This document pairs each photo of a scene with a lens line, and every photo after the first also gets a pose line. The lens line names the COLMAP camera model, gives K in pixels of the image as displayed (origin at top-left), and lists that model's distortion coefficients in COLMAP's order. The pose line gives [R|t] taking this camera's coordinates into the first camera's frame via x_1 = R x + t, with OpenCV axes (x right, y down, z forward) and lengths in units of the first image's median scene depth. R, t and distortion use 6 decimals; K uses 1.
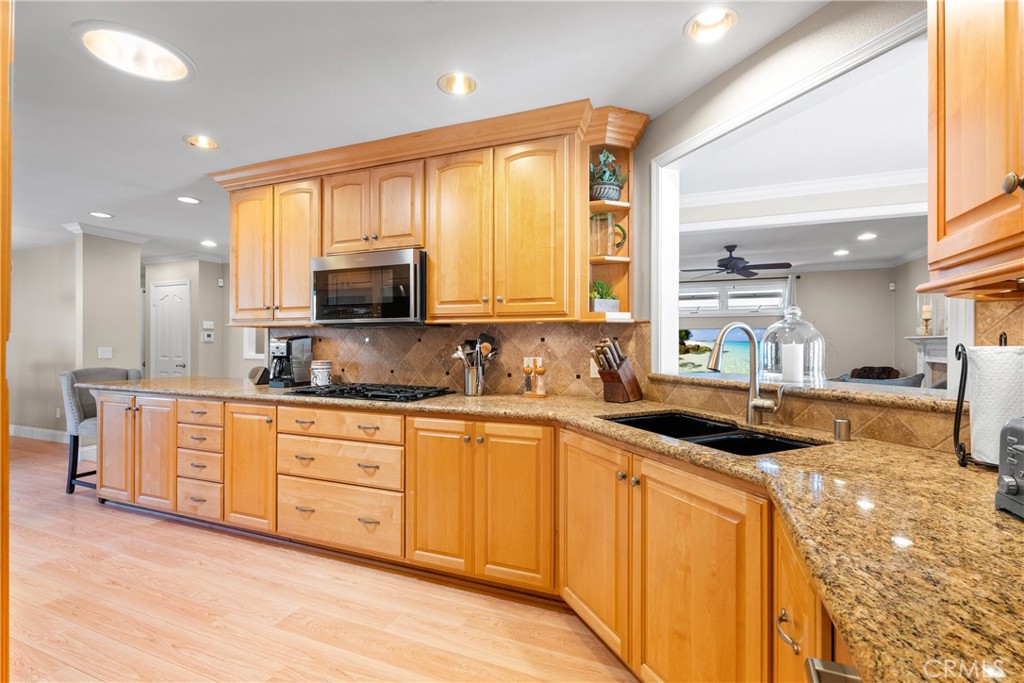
lens RADIAL K [[455.8, 0, 512.9], [0, 455.8, 343.9], [0, 0, 1]] dist [-0.000648, 0.000228]
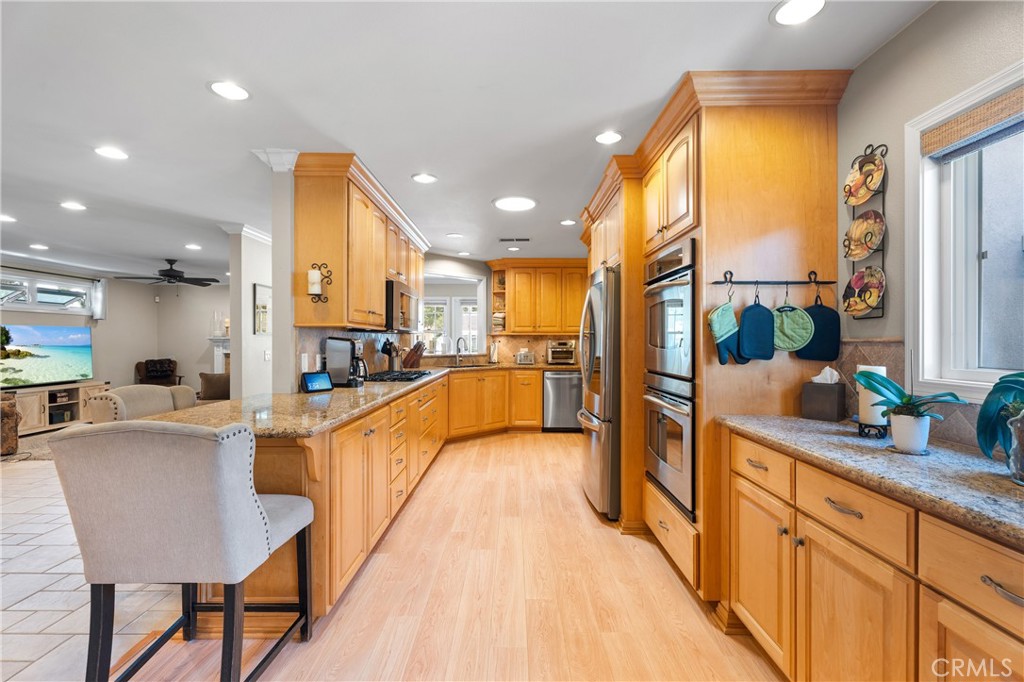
lens RADIAL K [[454.8, 0, 512.0], [0, 454.8, 341.0], [0, 0, 1]] dist [0.009996, -0.000356]
pose [[-0.362784, -0.003387, 0.931867, -0.946417], [0.001835, 0.999989, 0.004349, -0.008788], [-0.931871, 0.003287, -0.362774, 0.608879]]
